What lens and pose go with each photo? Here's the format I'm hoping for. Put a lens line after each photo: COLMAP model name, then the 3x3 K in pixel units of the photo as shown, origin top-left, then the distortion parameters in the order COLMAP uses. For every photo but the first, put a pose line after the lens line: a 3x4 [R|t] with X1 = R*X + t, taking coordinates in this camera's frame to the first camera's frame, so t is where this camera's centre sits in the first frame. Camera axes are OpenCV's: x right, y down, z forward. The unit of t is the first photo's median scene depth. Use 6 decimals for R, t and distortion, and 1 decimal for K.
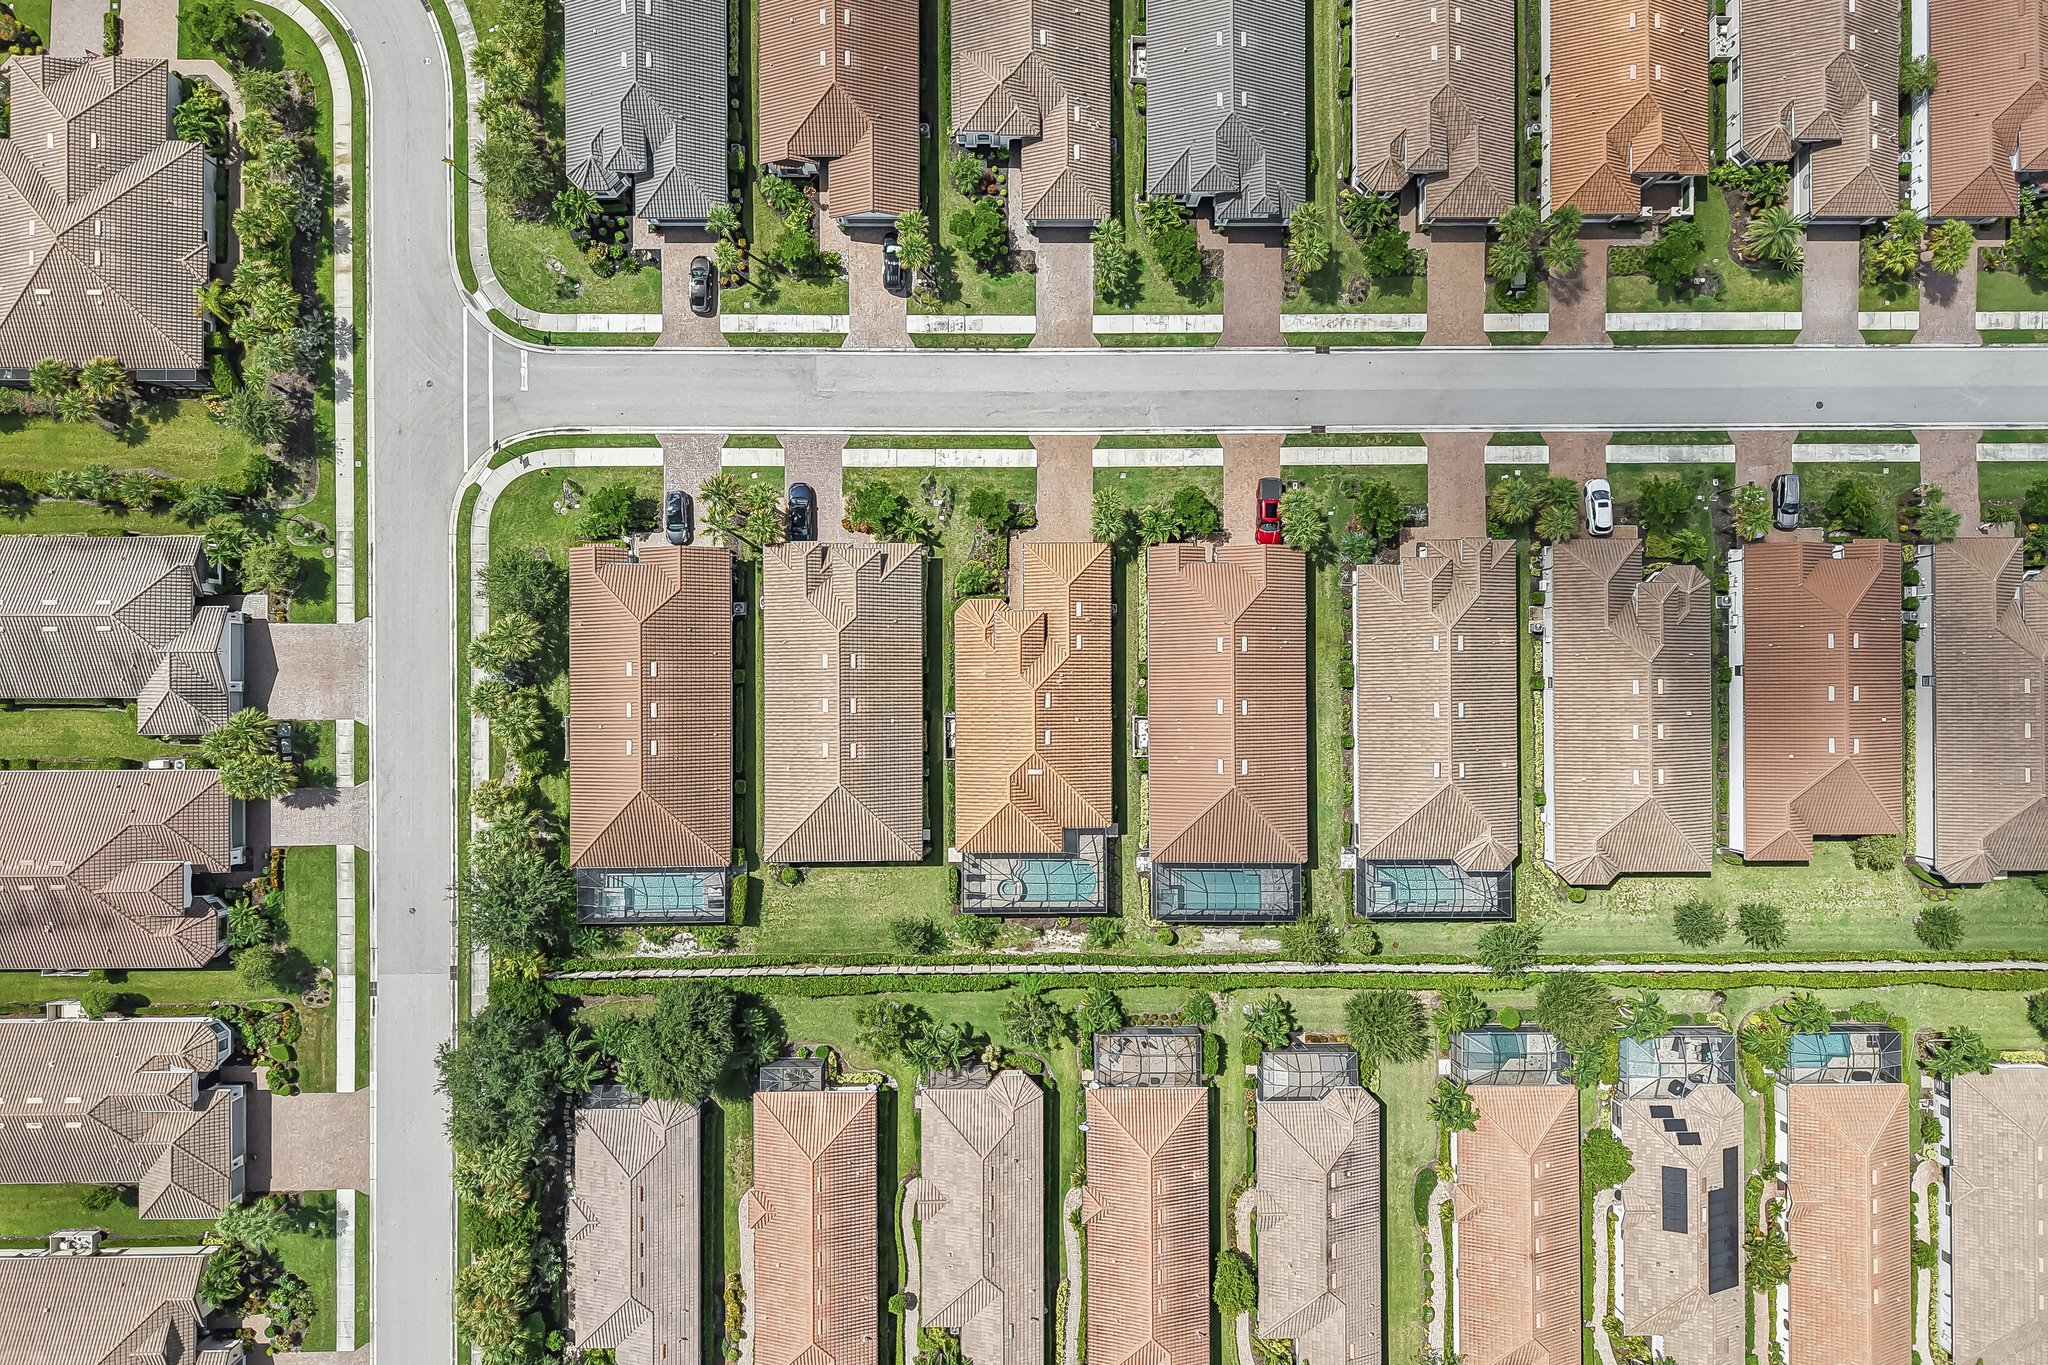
lens RADIAL K [[1364.1, 0, 1011.9], [0, 1364.1, 685.2], [0, 0, 1]] dist [0.046260, -0.071182]
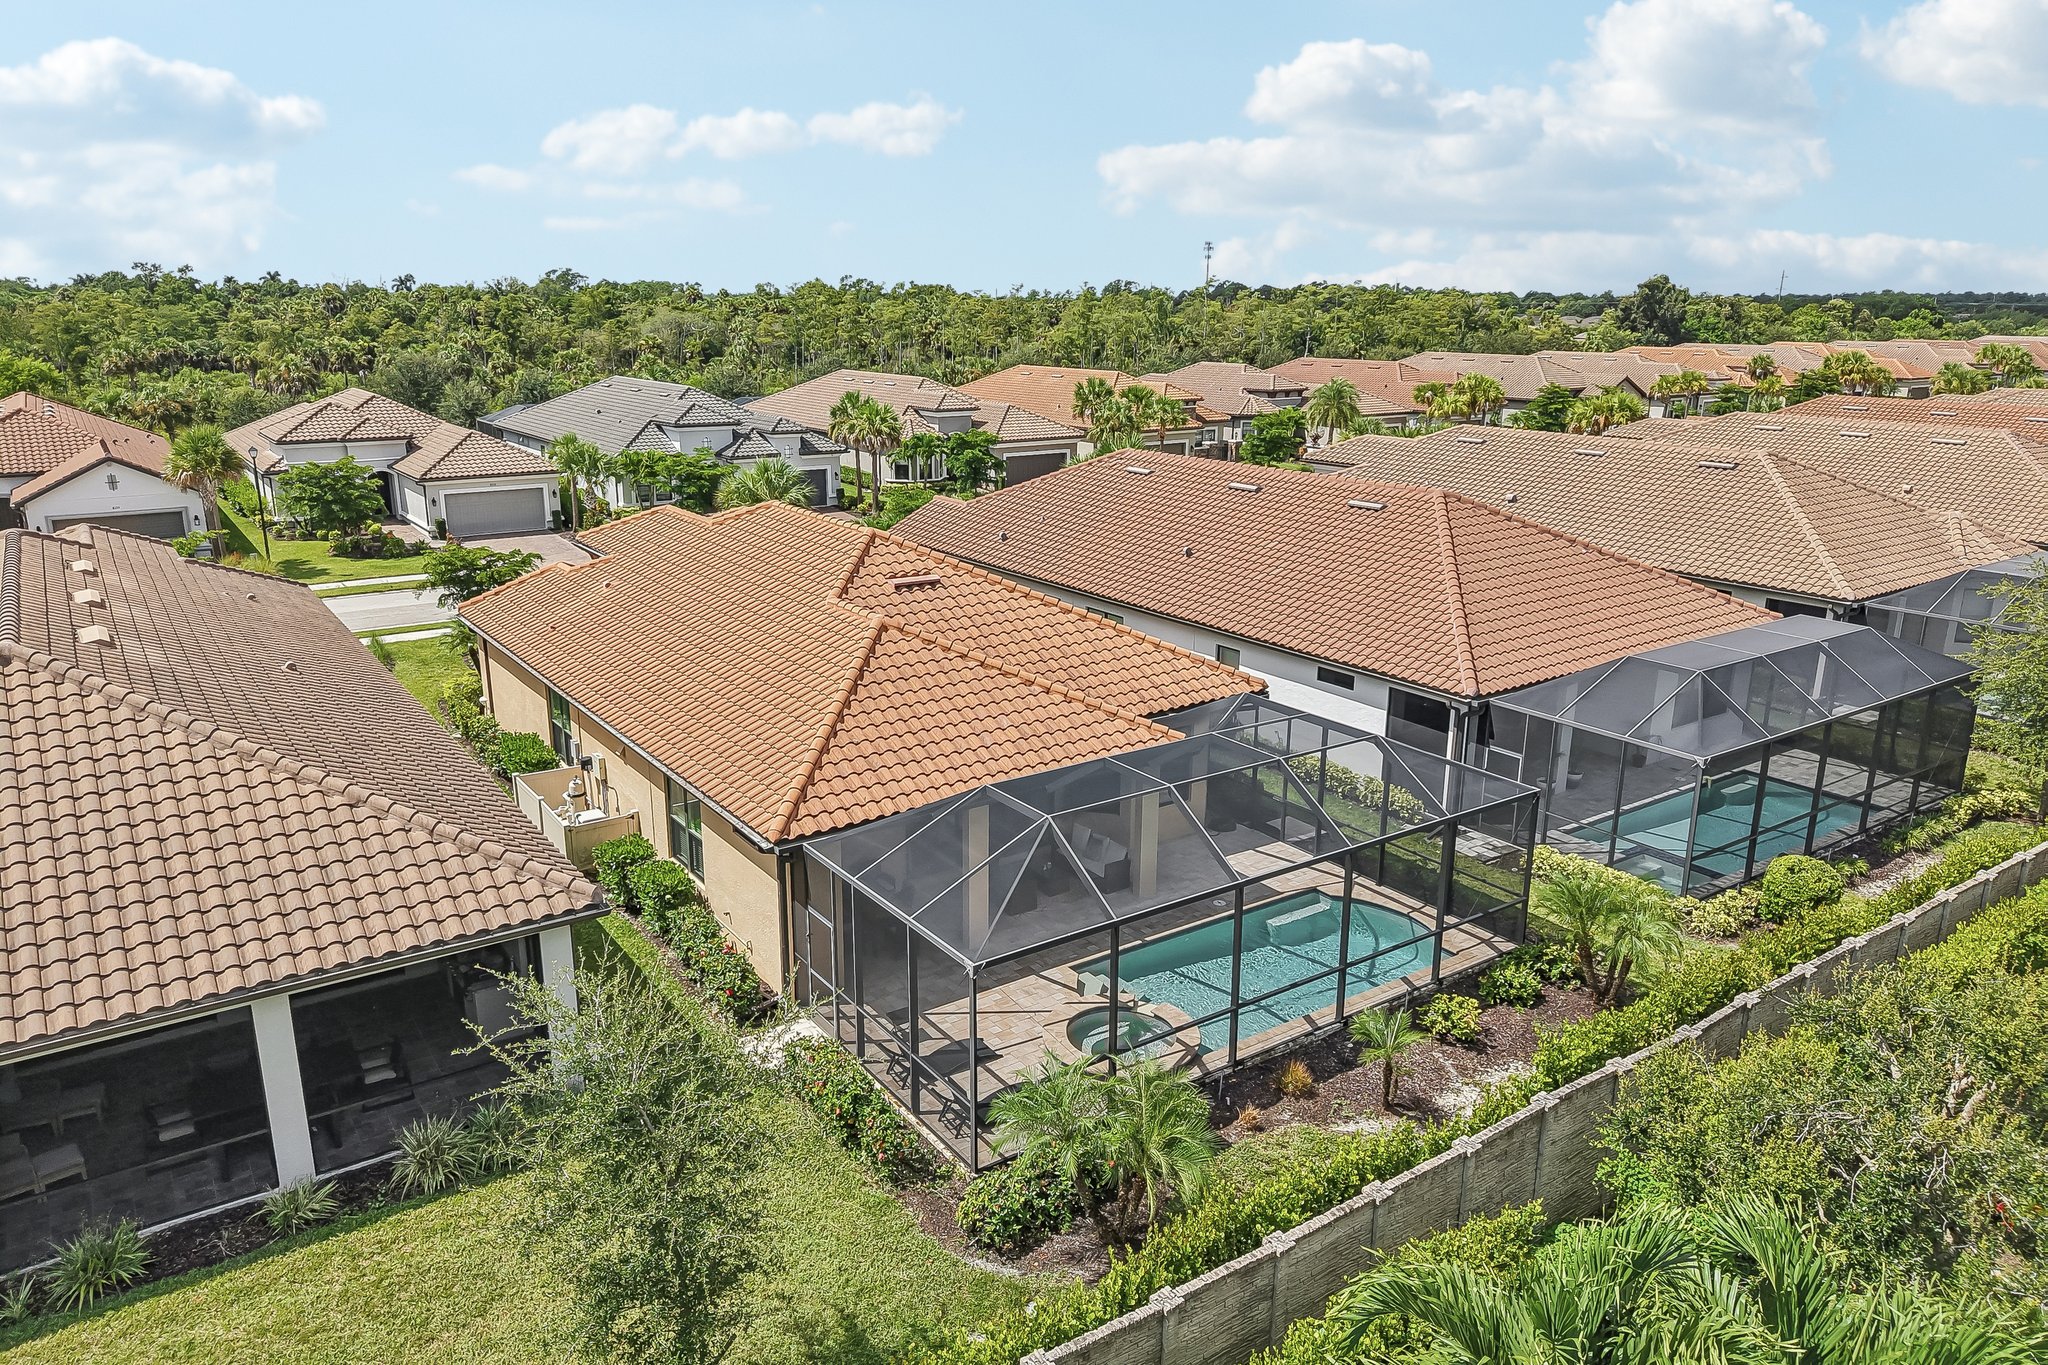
lens RADIAL K [[1364.1, 0, 1011.9], [0, 1364.1, 685.2], [0, 0, 1]] dist [0.046260, -0.071182]
pose [[0.825425, -0.153195, 0.543328, -0.109500], [0.564509, 0.220734, -0.795366, 0.275944], [0.001915, 0.963228, 0.268679, 0.903362]]
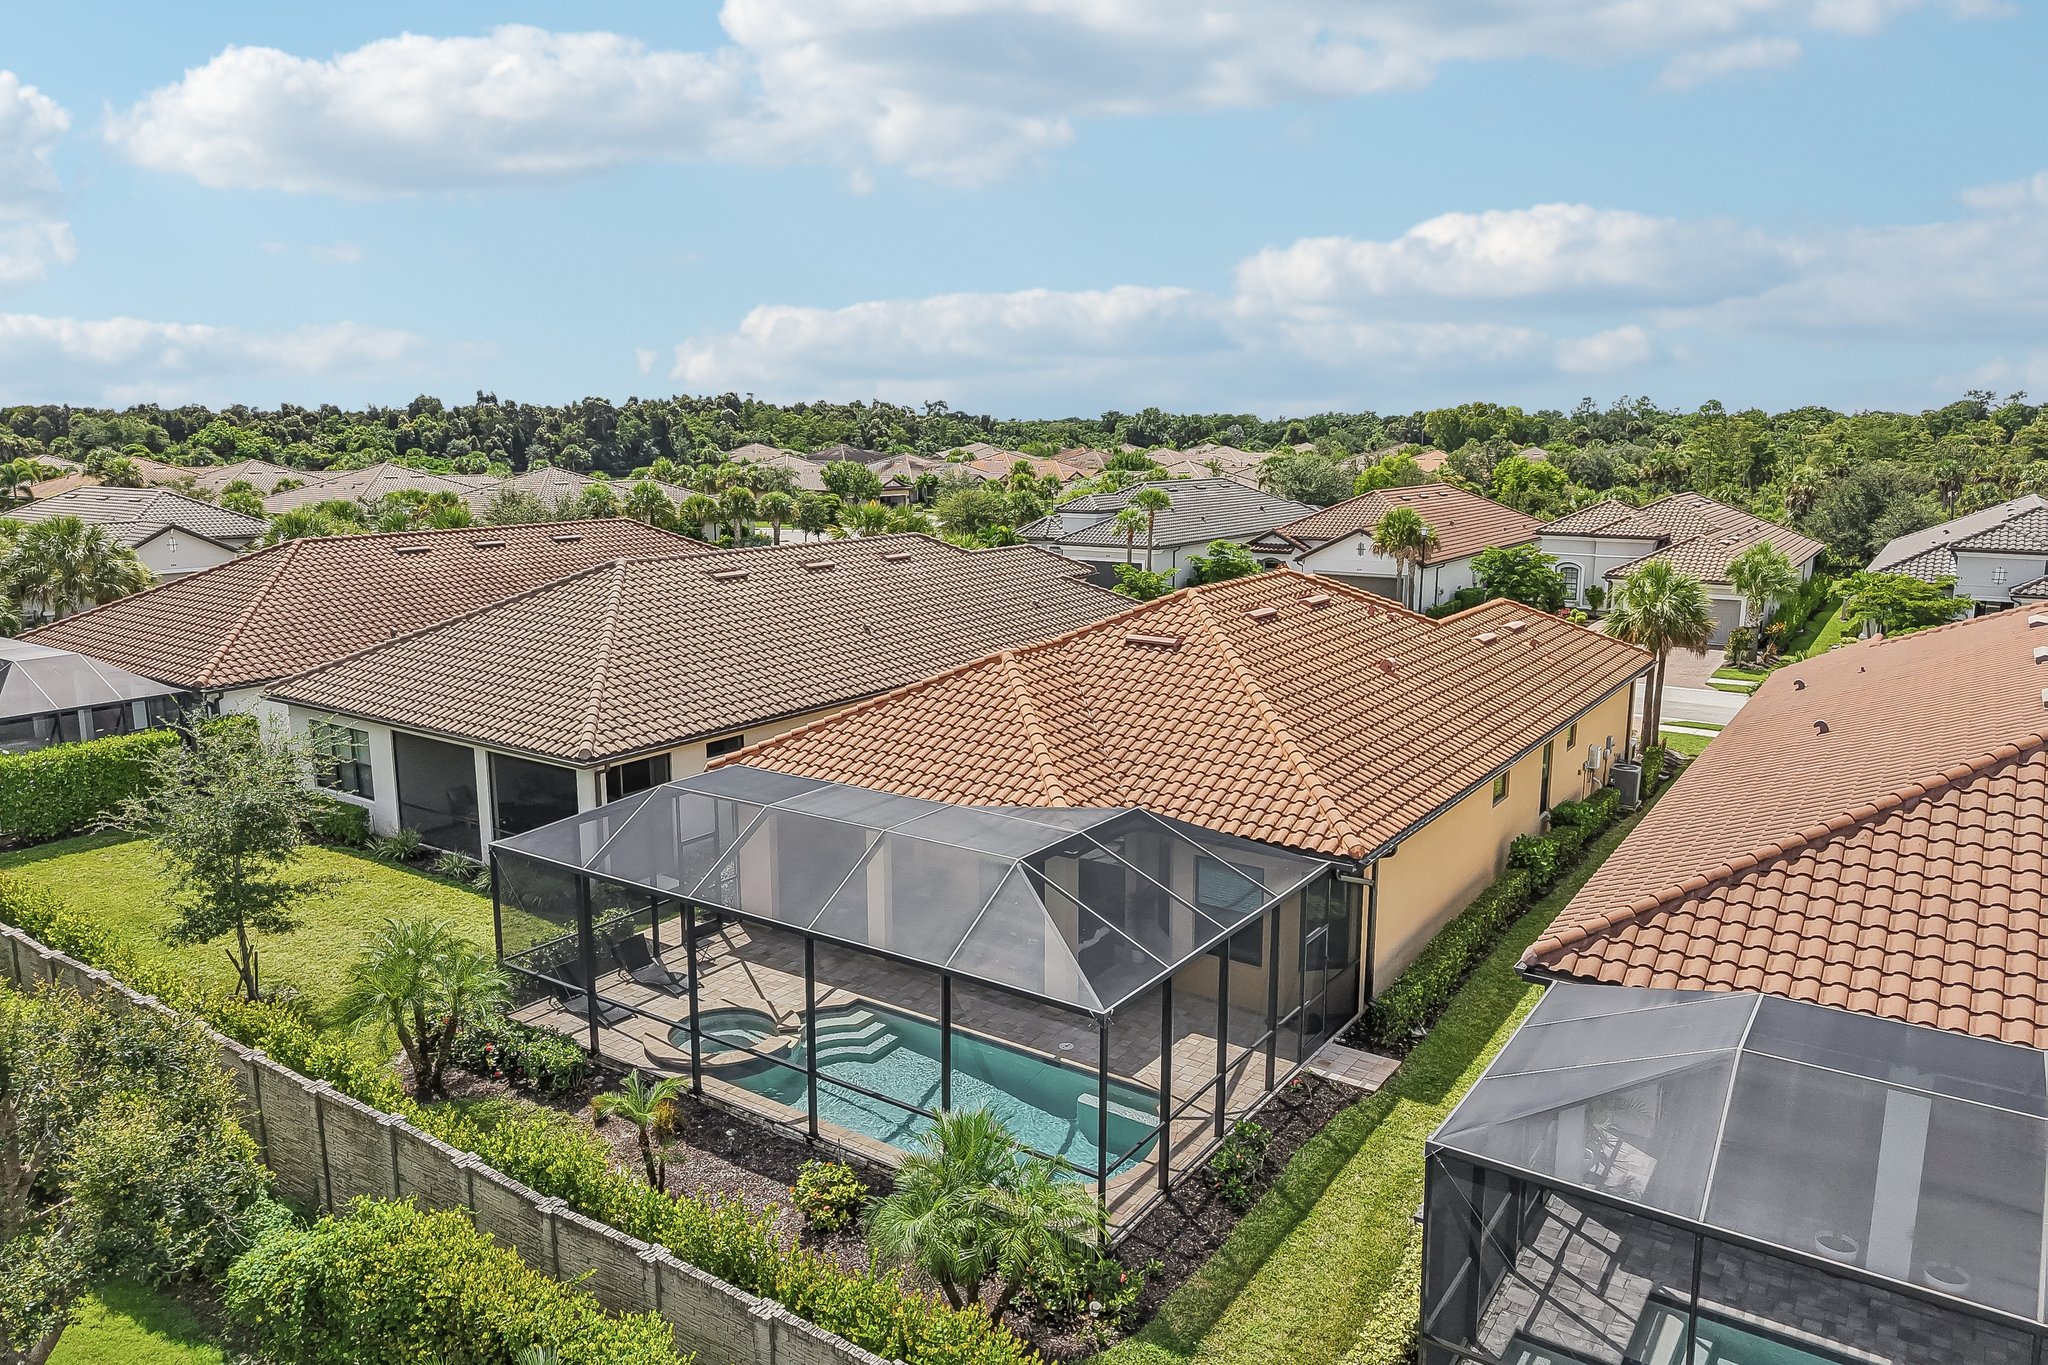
lens RADIAL K [[1346.9, 0, 1015.7], [0, 1346.9, 682.9], [0, 0, 1]] dist [0.025274, -0.001230]
pose [[0.812702, 0.097144, -0.574525, 0.136564], [-0.582664, 0.142722, -0.800083, 0.266710], [0.004274, 0.984984, 0.172593, 0.919261]]
